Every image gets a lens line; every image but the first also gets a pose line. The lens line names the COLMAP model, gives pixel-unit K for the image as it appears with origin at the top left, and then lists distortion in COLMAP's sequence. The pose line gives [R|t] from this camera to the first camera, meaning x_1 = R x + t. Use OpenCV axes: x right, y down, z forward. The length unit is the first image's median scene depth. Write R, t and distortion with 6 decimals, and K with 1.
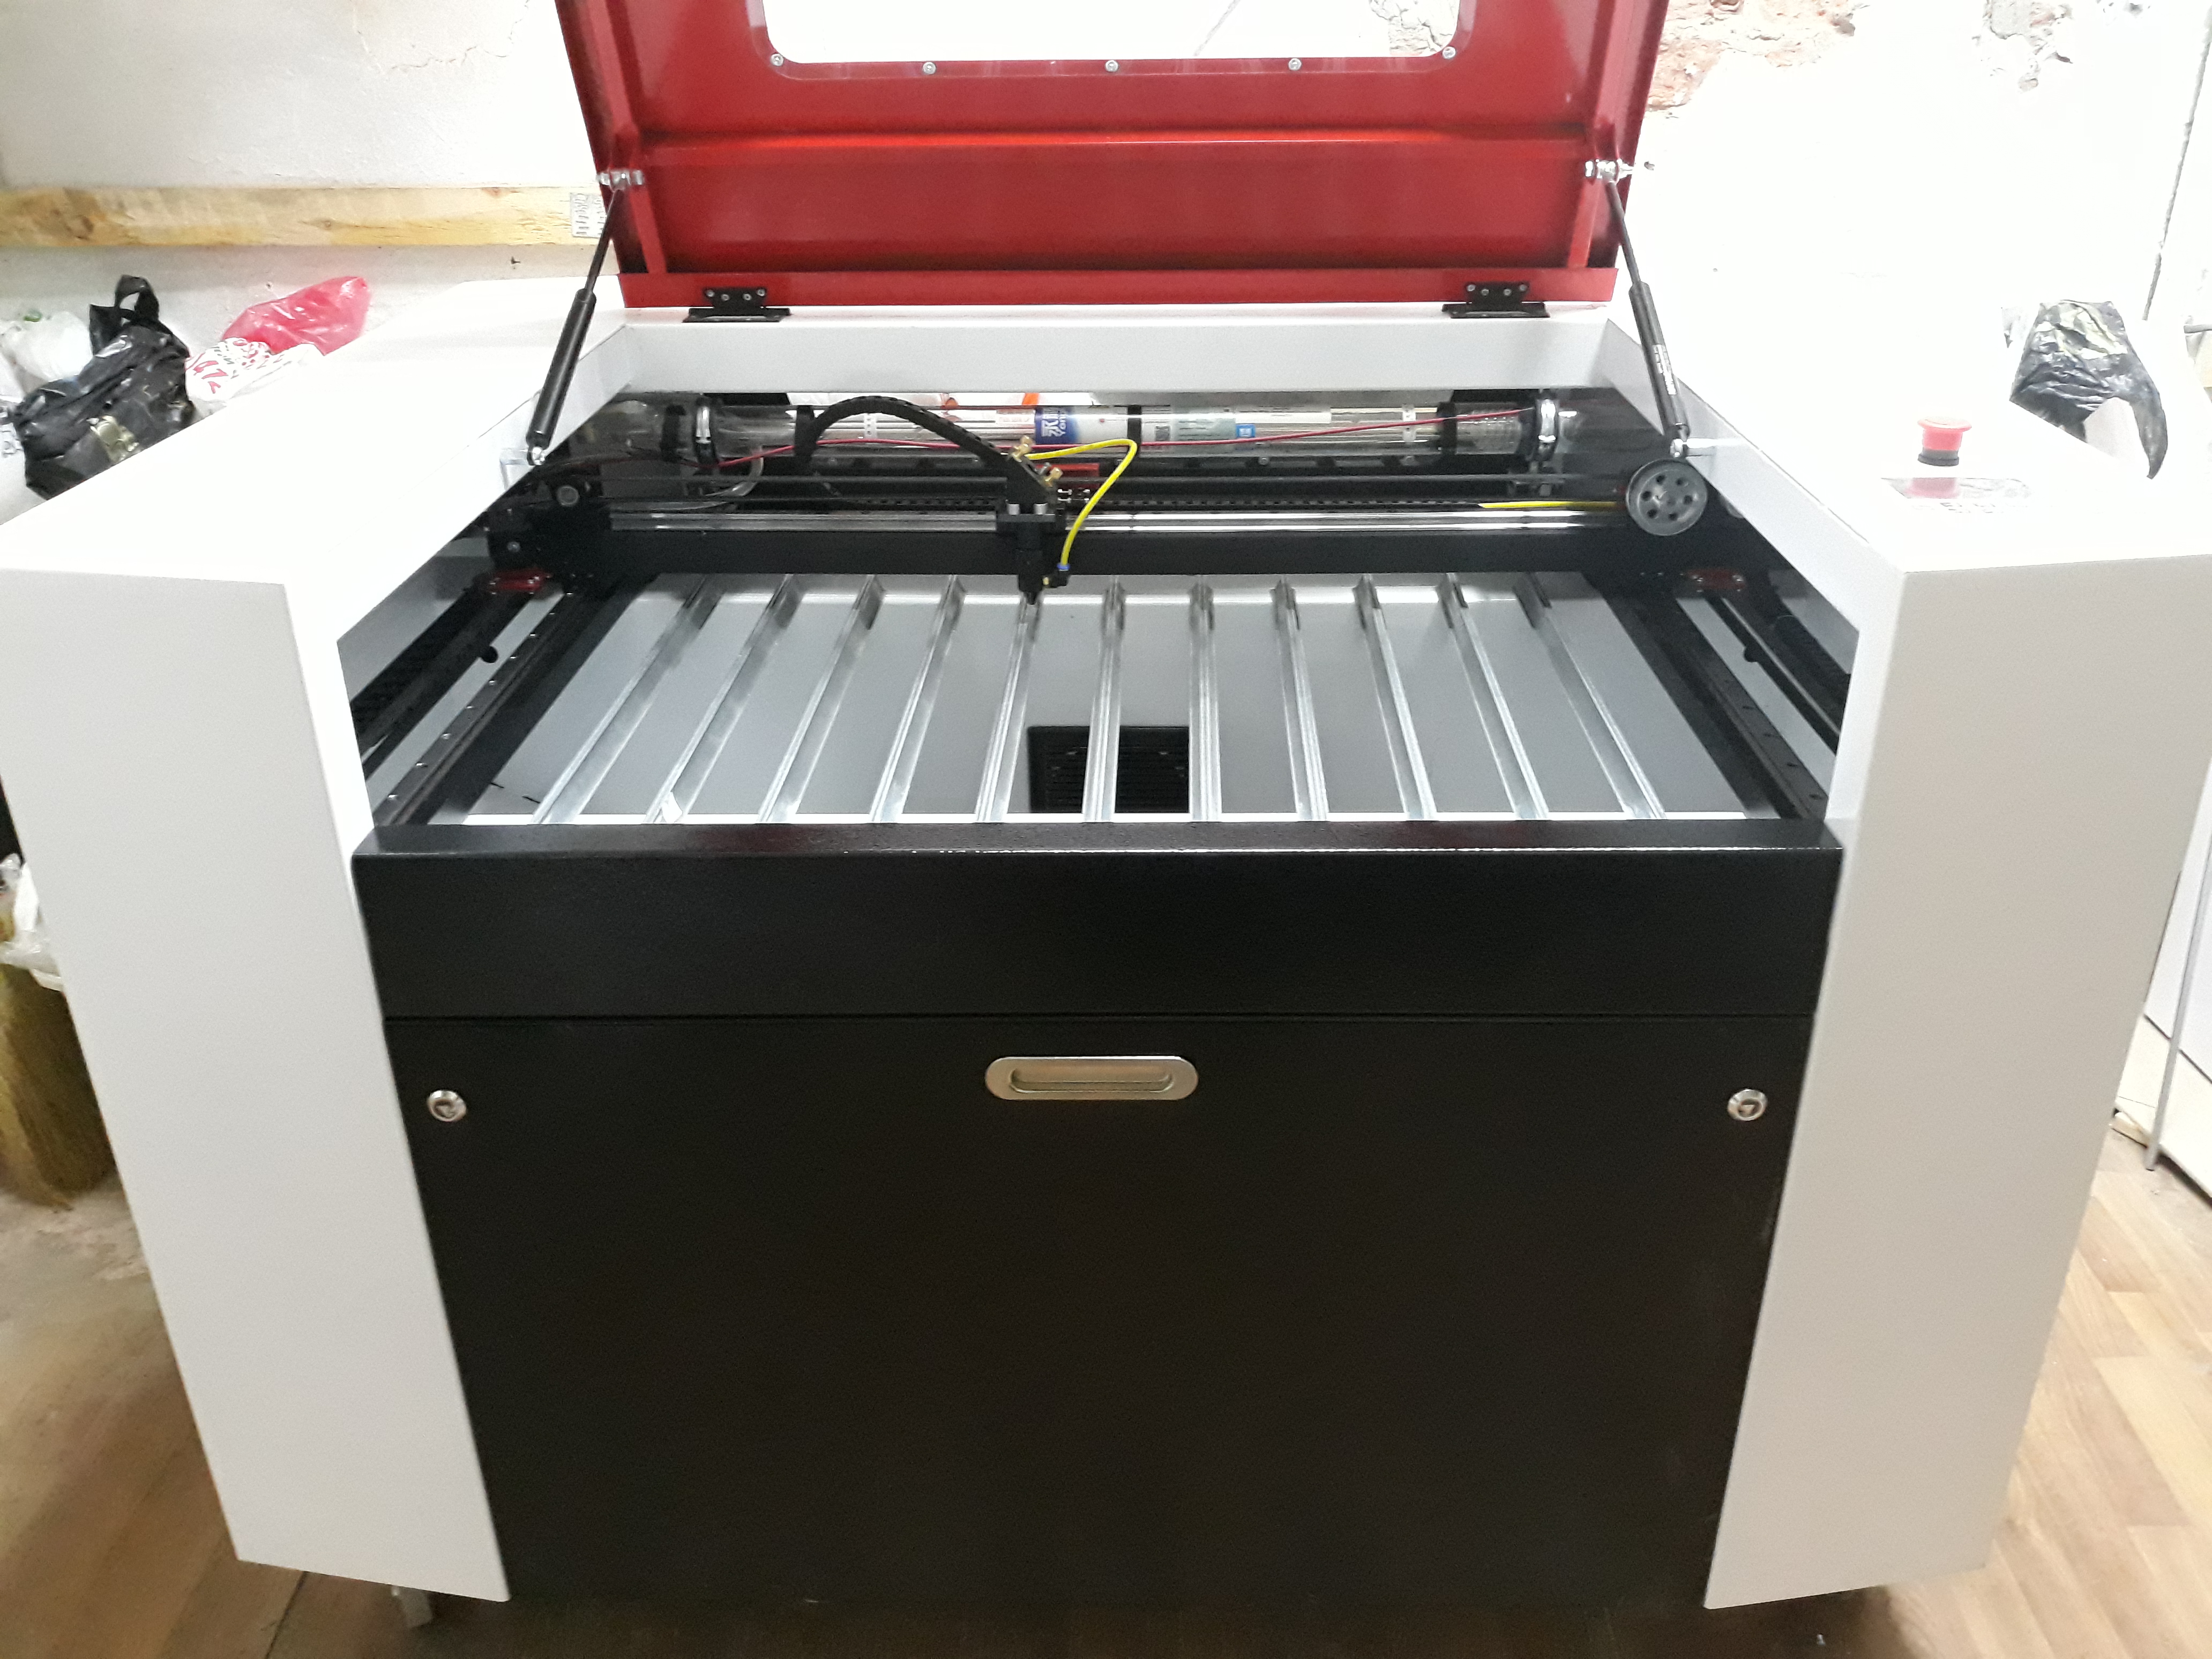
lens RADIAL K [[1862.5, 0, 1153.3], [0, 1862.5, 830.5], [0, 0, 1]] dist [-0.015943, -0.024556]
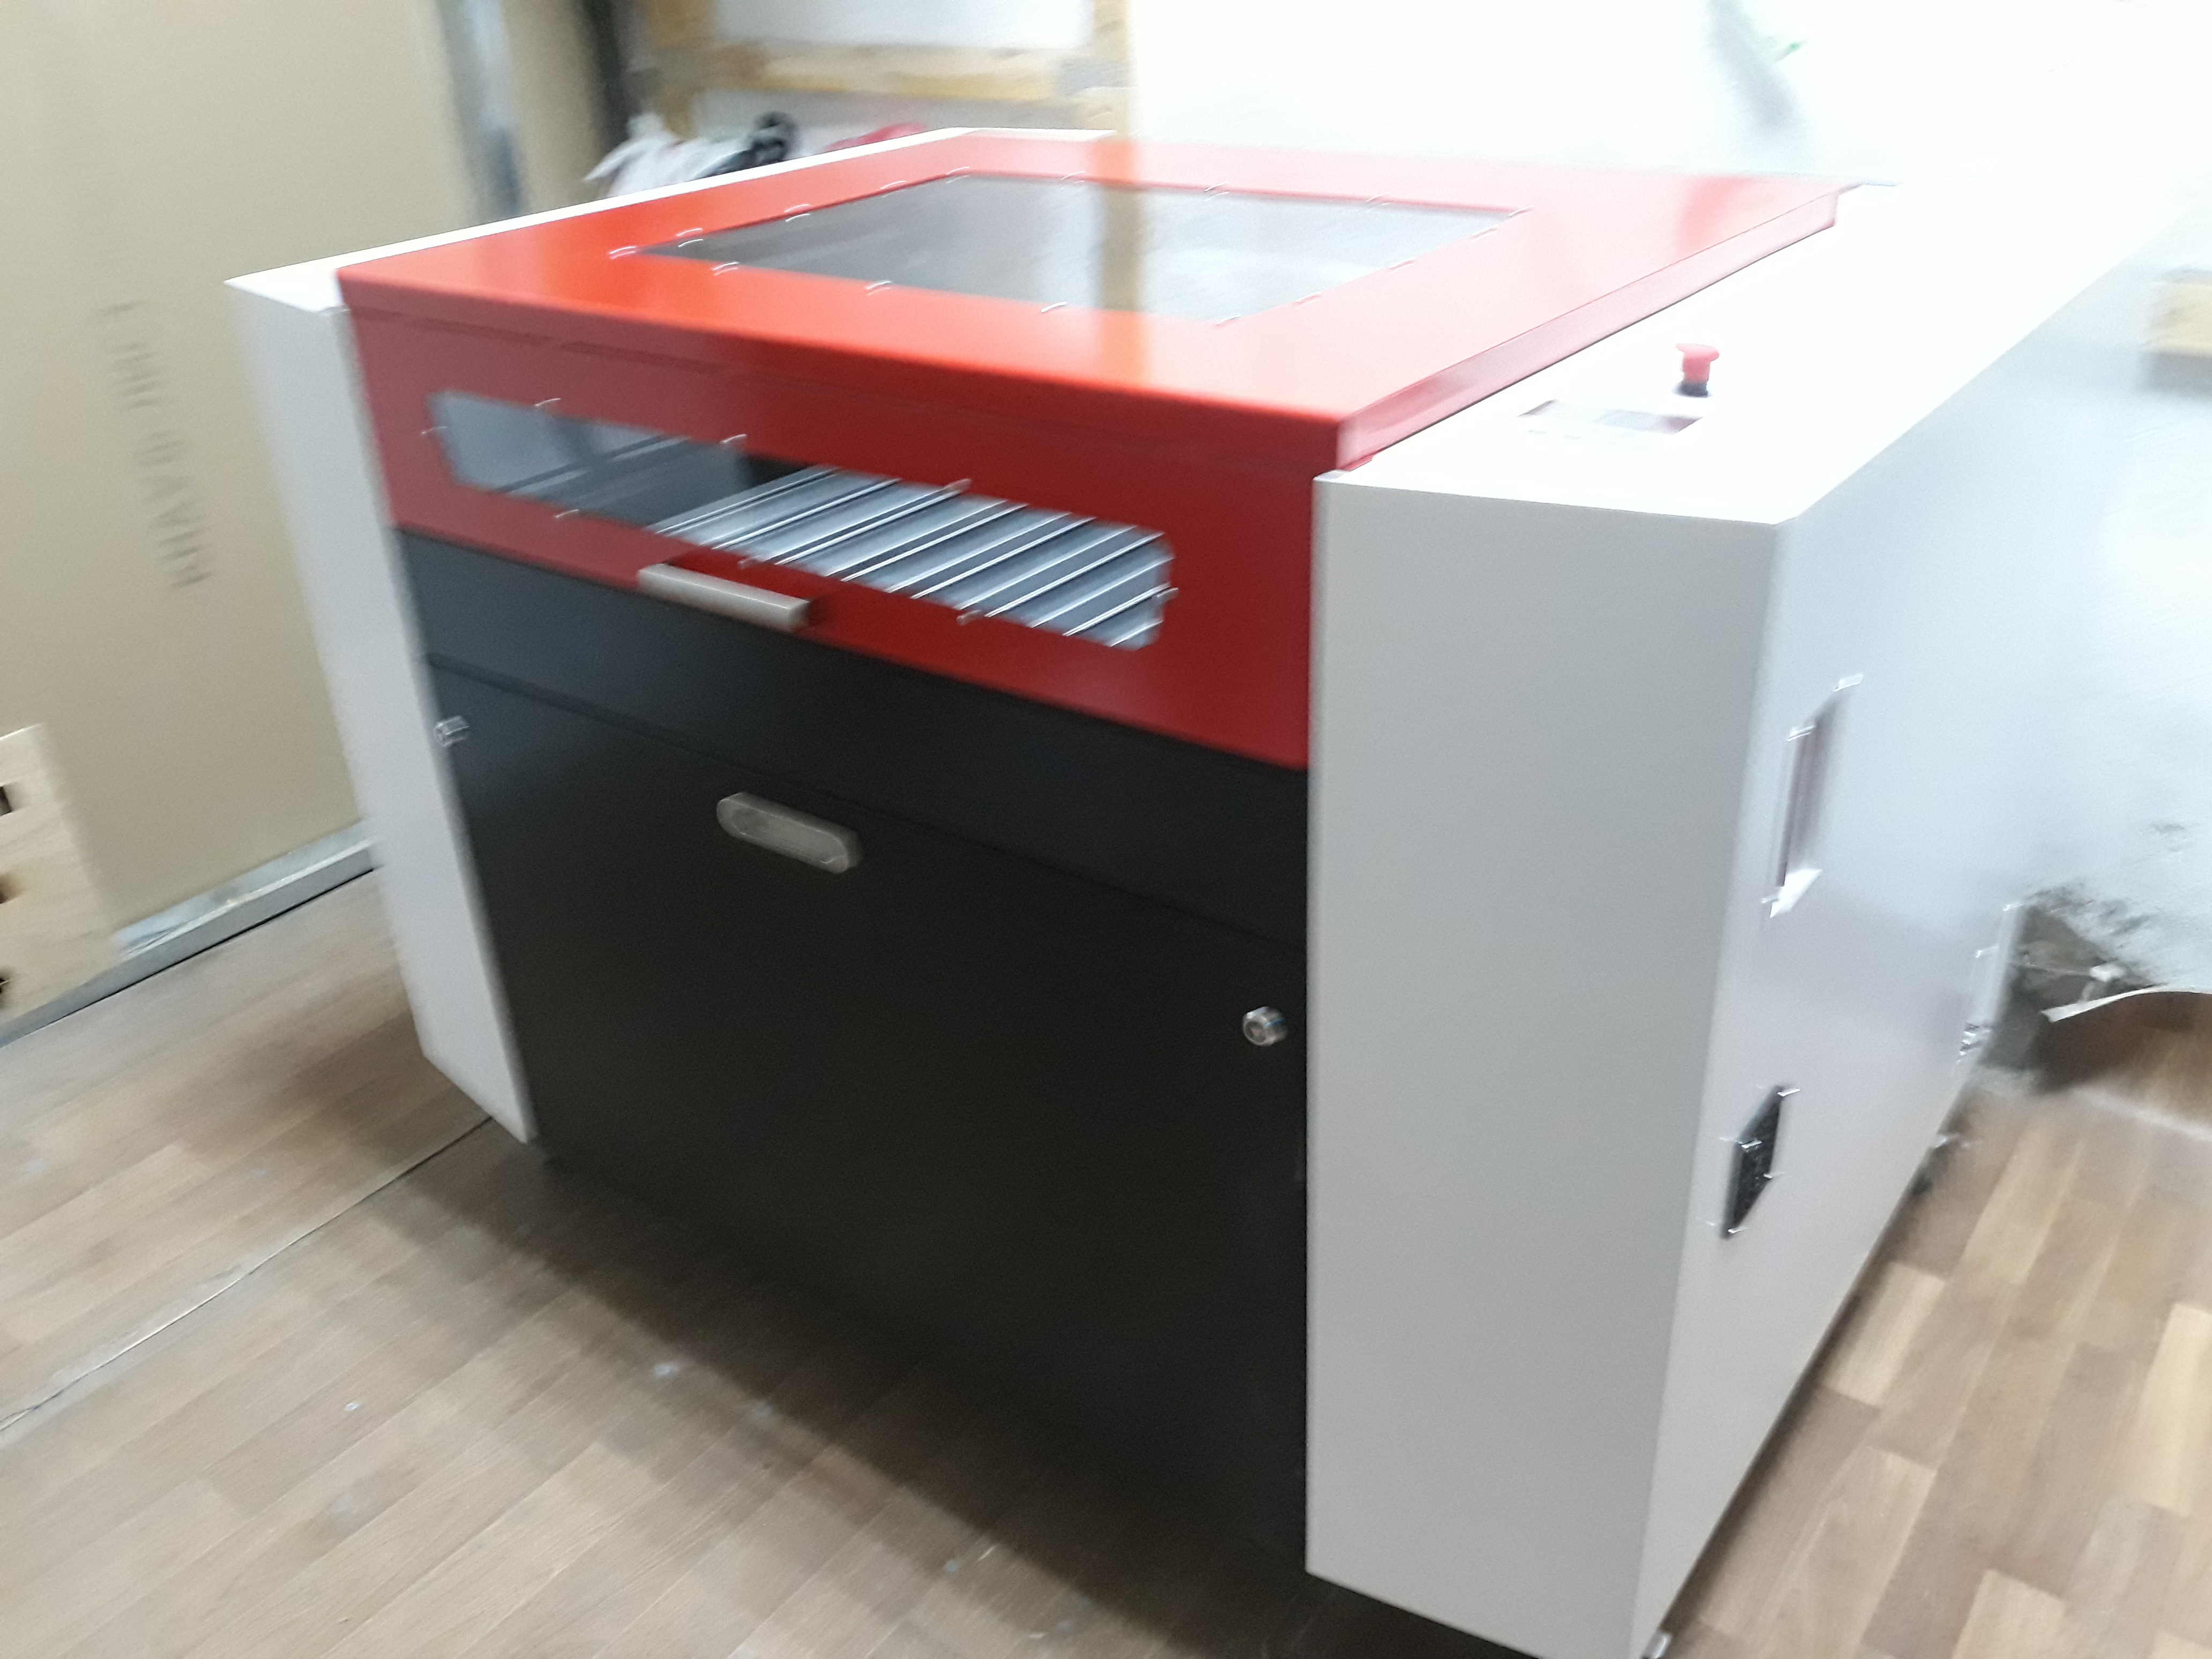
lens RADIAL K [[1862.5, 0, 1099.3], [0, 1862.5, 847.9], [0, 0, 1]] dist [-0.015943, -0.024556]
pose [[0.810133, 0.252564, -0.529052, 0.493161], [-0.222260, 0.967390, 0.121476, -0.026803], [0.542480, 0.019176, 0.839850, 0.090324]]
